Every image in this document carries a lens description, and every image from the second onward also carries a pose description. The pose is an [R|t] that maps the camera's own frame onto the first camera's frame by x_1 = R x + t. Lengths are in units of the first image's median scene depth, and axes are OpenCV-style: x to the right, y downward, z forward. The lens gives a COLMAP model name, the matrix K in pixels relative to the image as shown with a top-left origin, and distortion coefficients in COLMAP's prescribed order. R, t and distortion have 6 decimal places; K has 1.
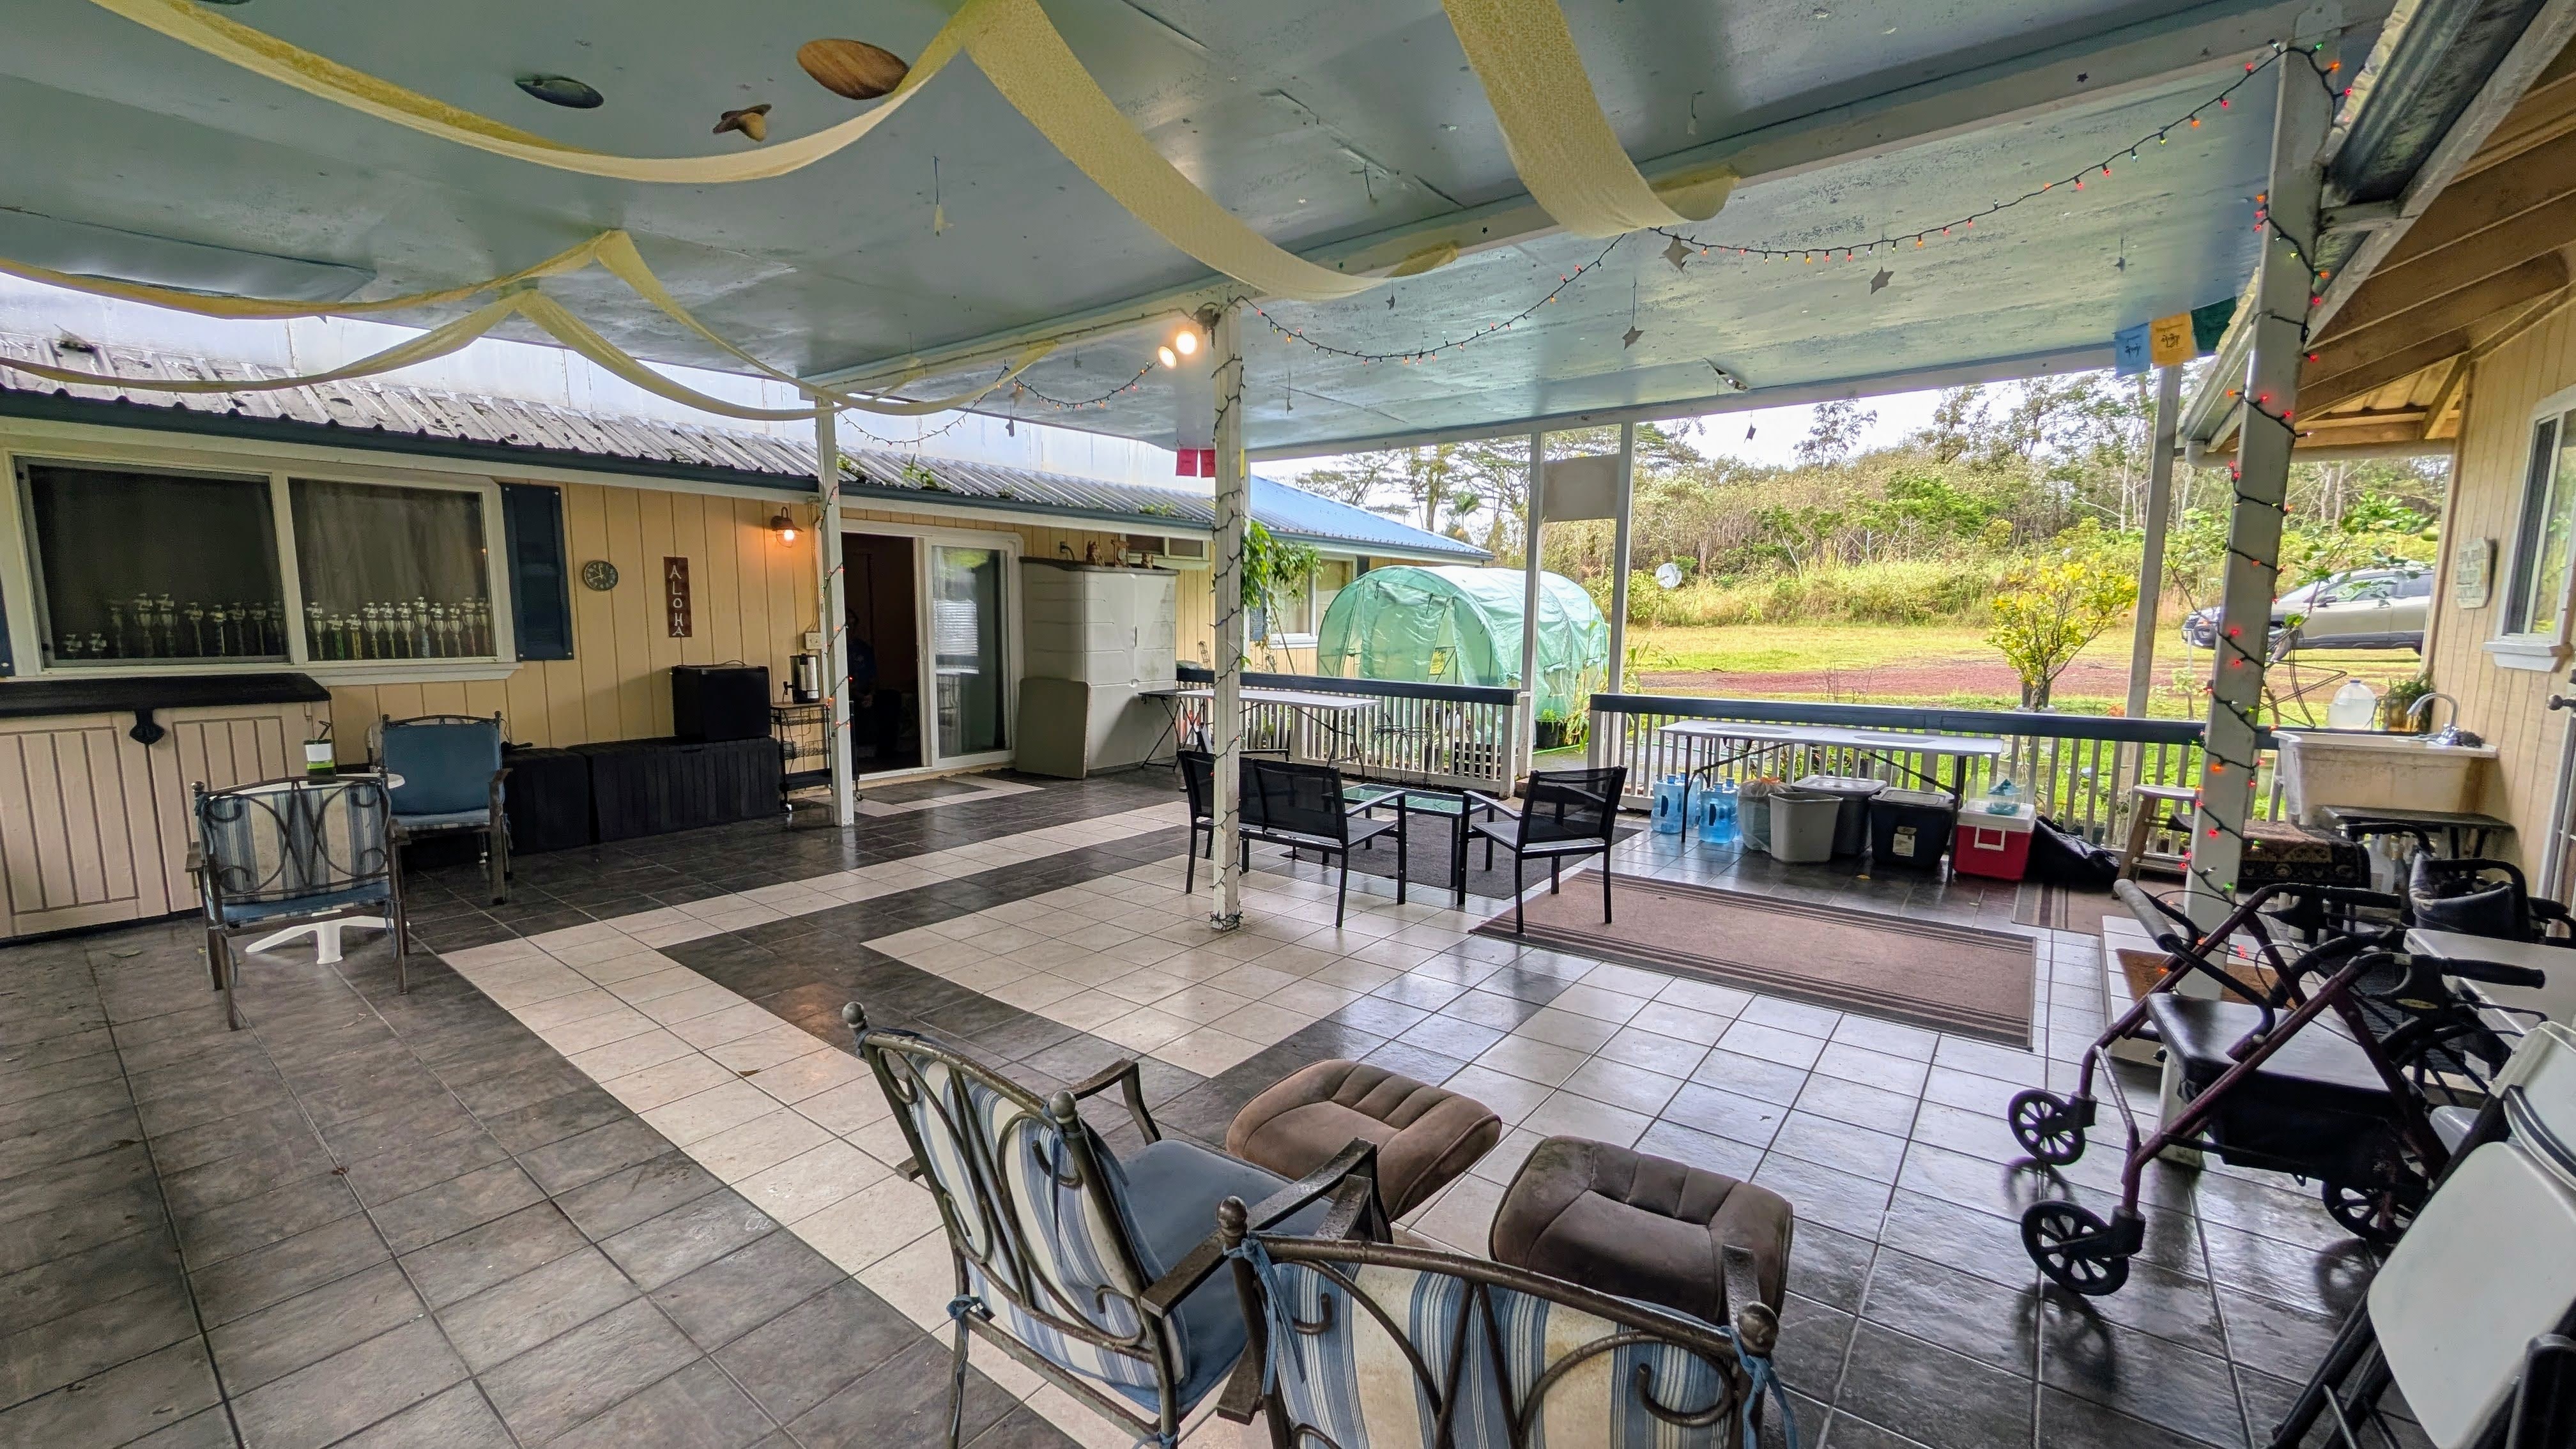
lens RADIAL K [[1006.3, 0, 1288.4], [0, 1006.3, 735.2], [0, 0, 1]] dist [-0.000215, 0.000140]
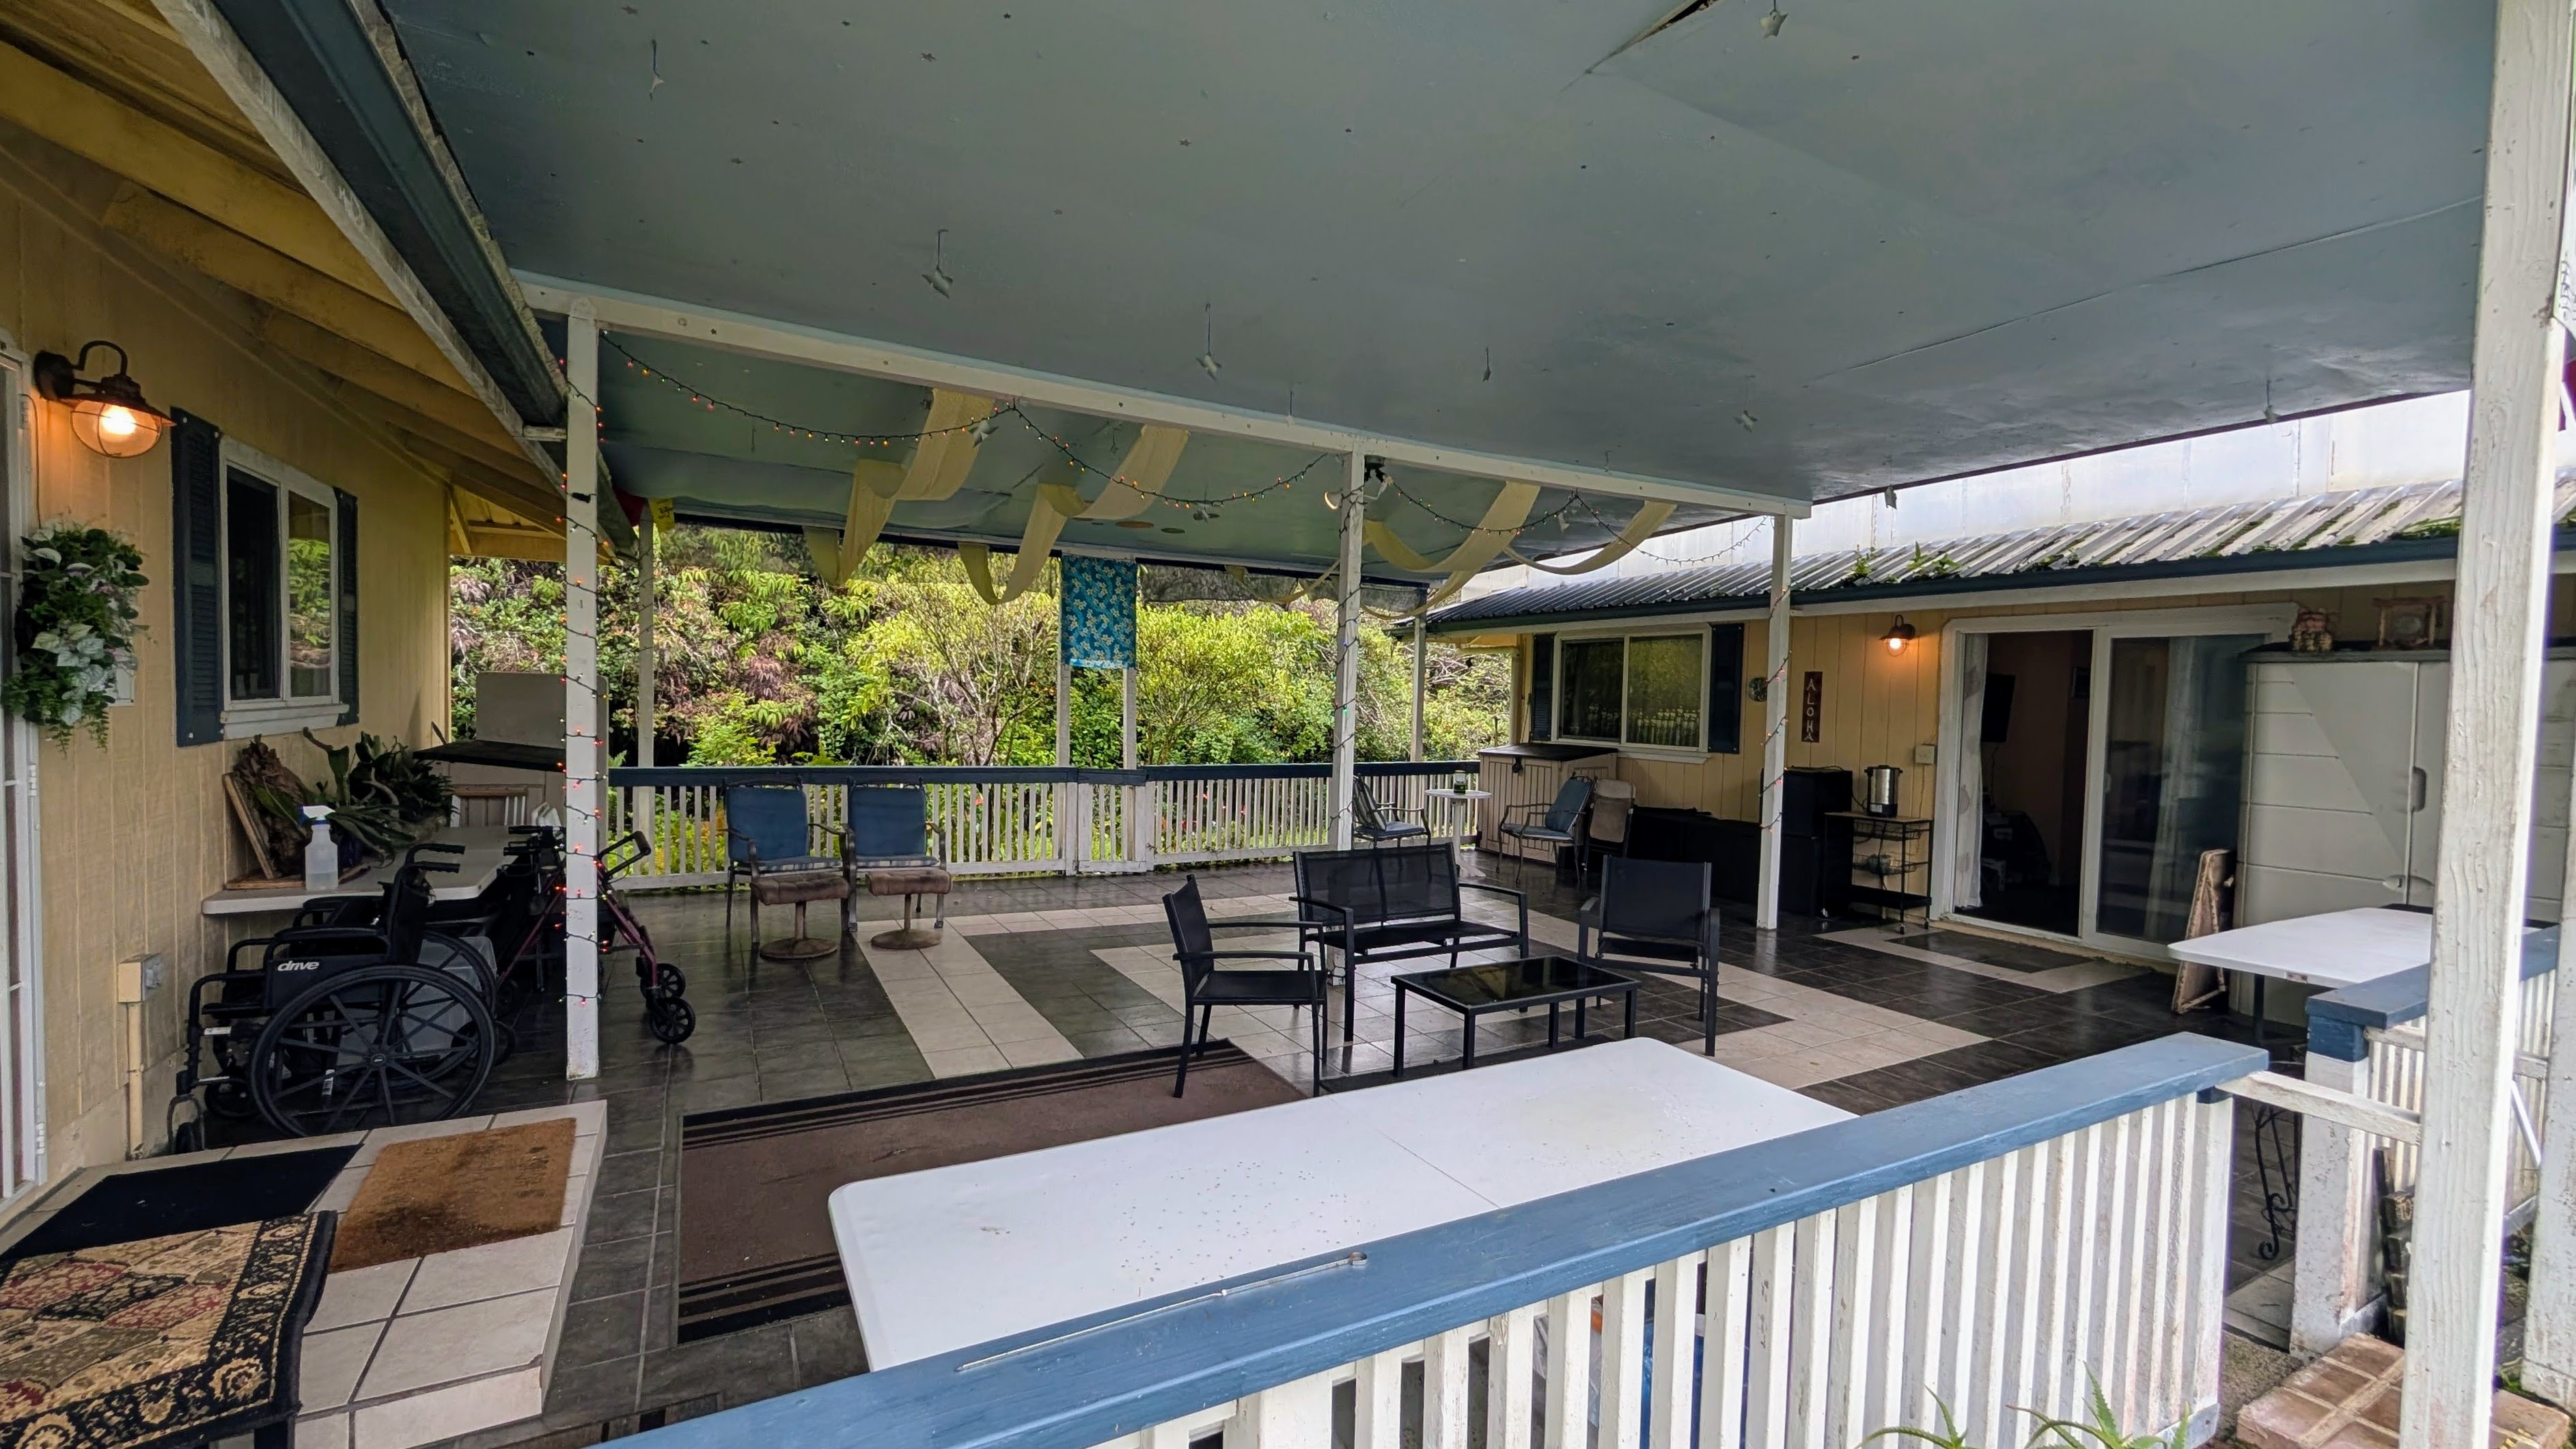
lens RADIAL K [[1072.3, 0, 1288.0], [0, 1072.3, 724.5], [0, 0, 1]] dist [-0.000759, -0.000025]
pose [[-0.398822, 0.007419, -0.916998, 0.729388], [-0.139823, 0.987783, 0.068804, -0.118466], [0.906306, 0.155658, -0.392912, 0.946553]]
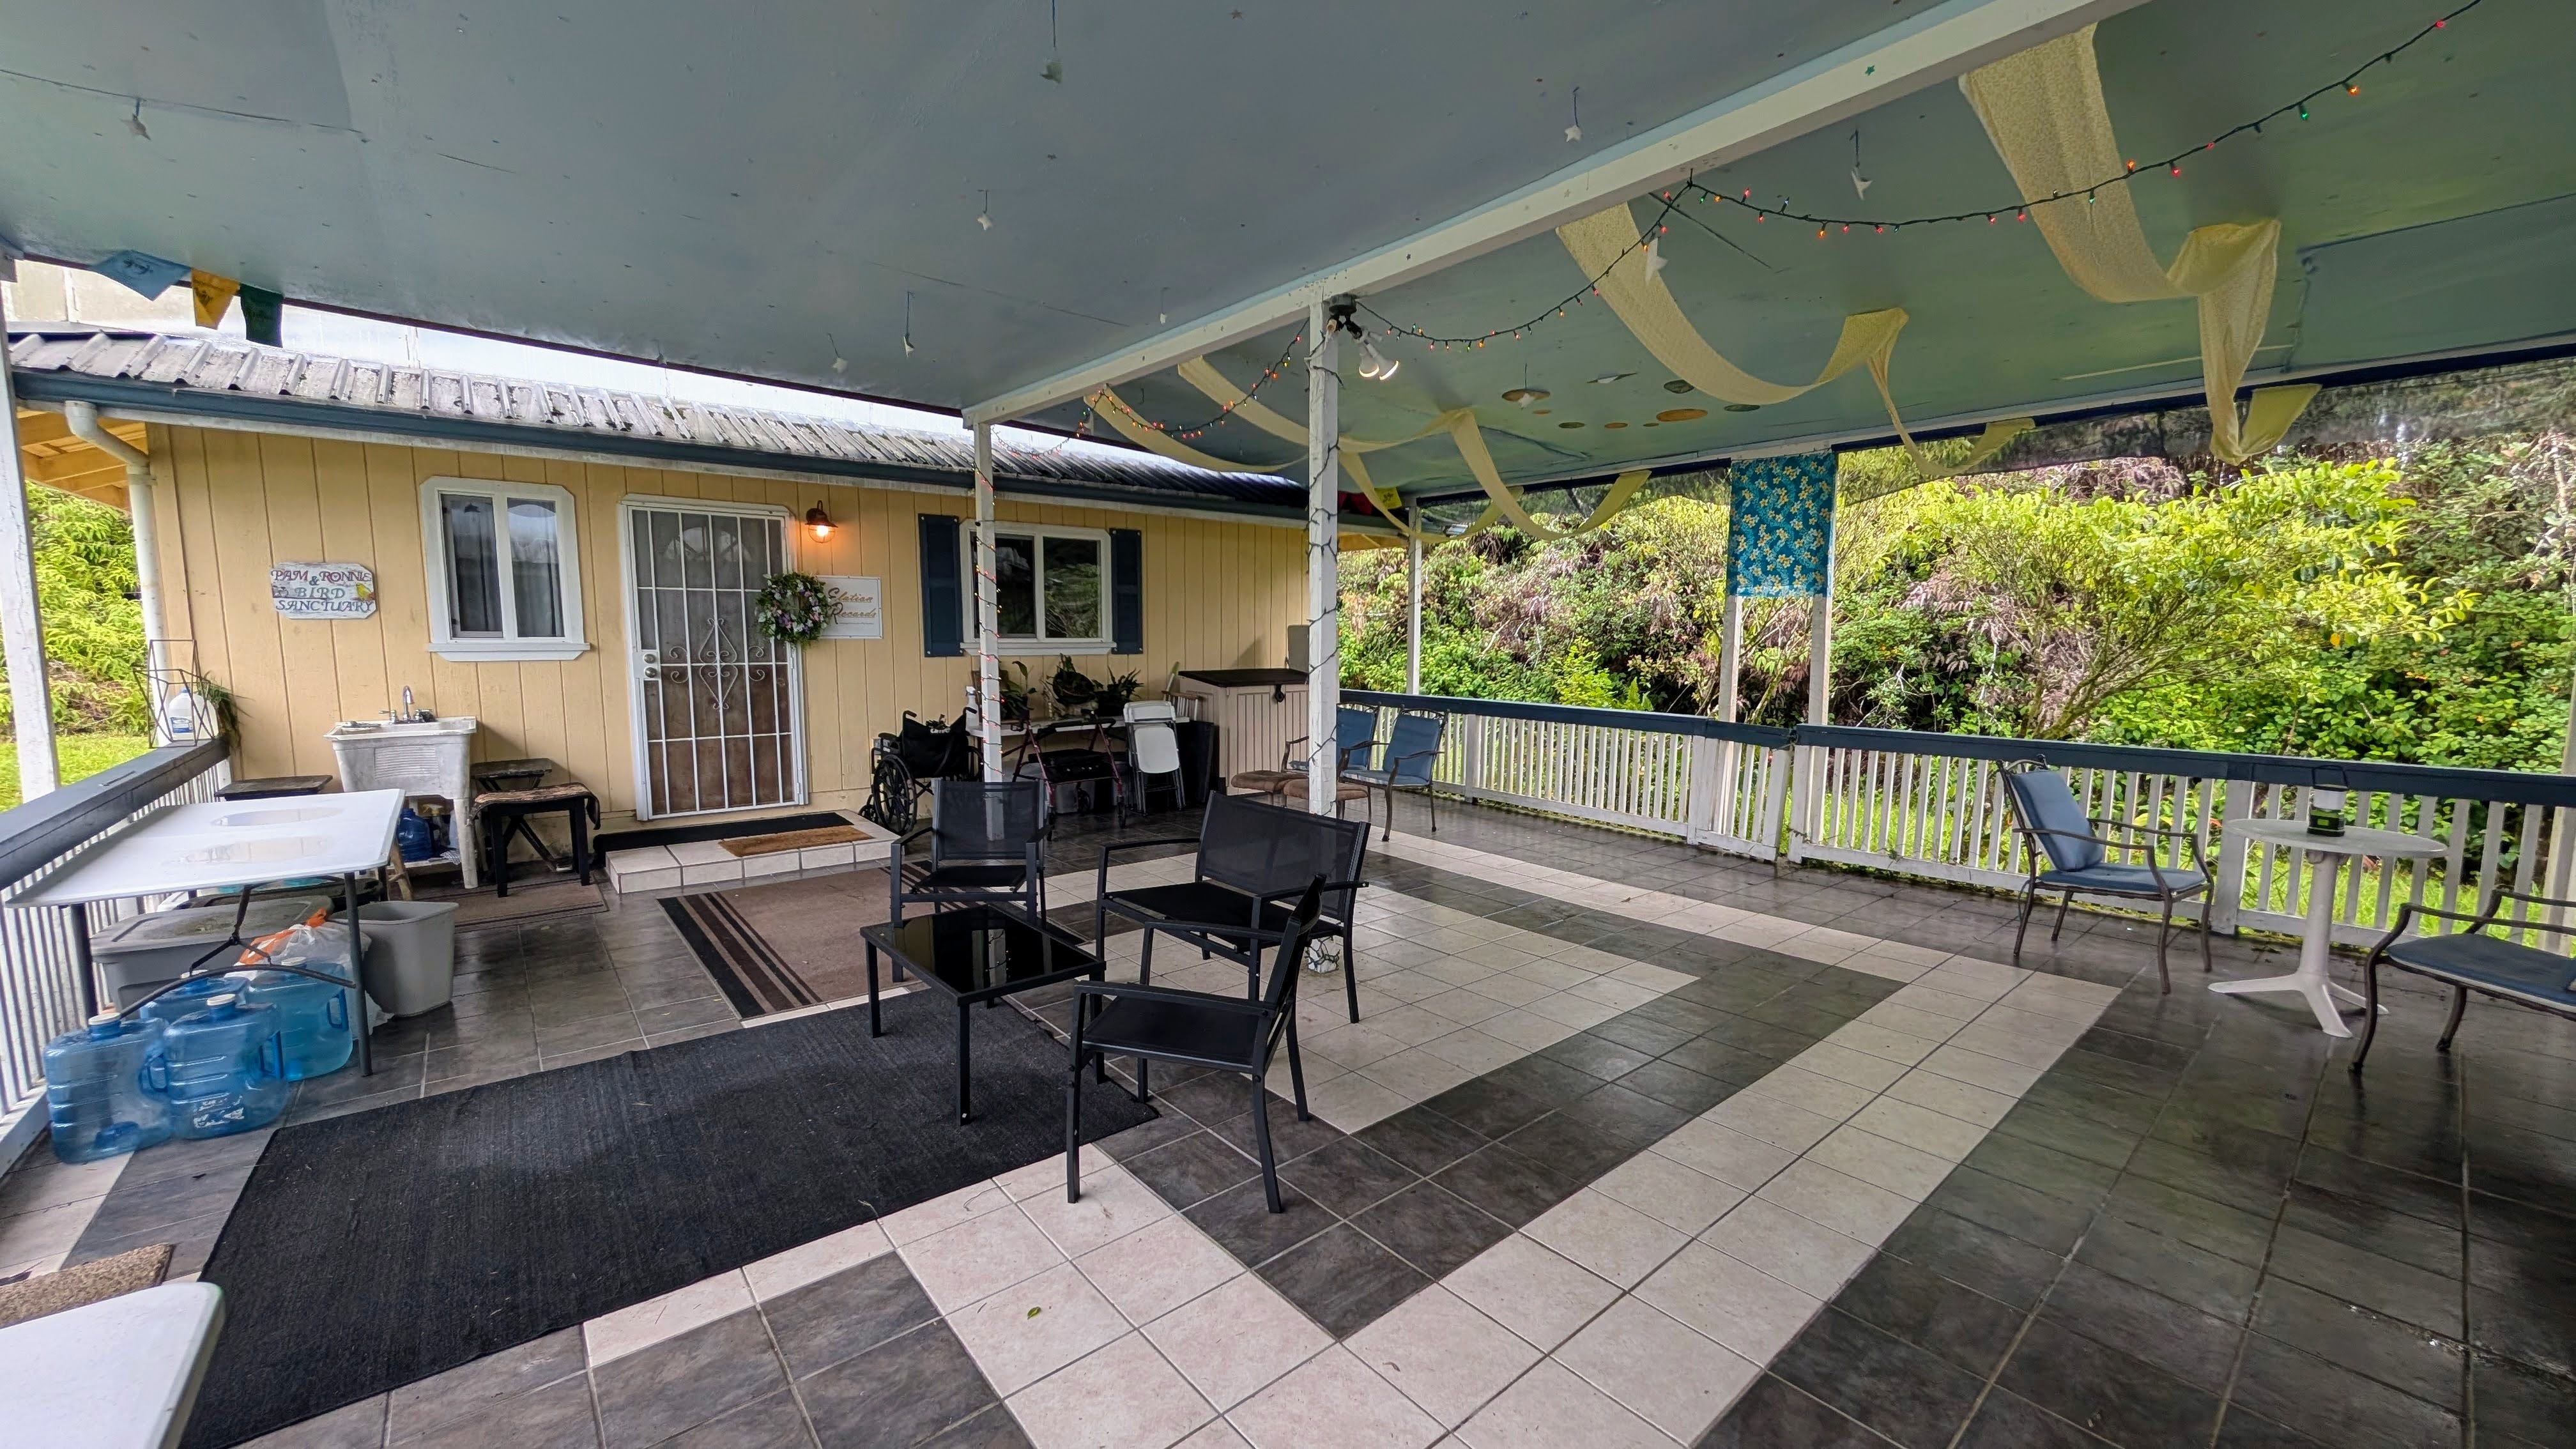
lens RADIAL K [[974.4, 0, 1295.4], [0, 974.4, 741.3], [0, 0, 1]] dist [-0.001210, -0.000013]
pose [[-0.978271, -0.034563, 0.204427, -0.145512], [0.014324, 0.972383, 0.232949, -0.156704], [-0.206833, 0.230816, -0.950760, 1.249525]]
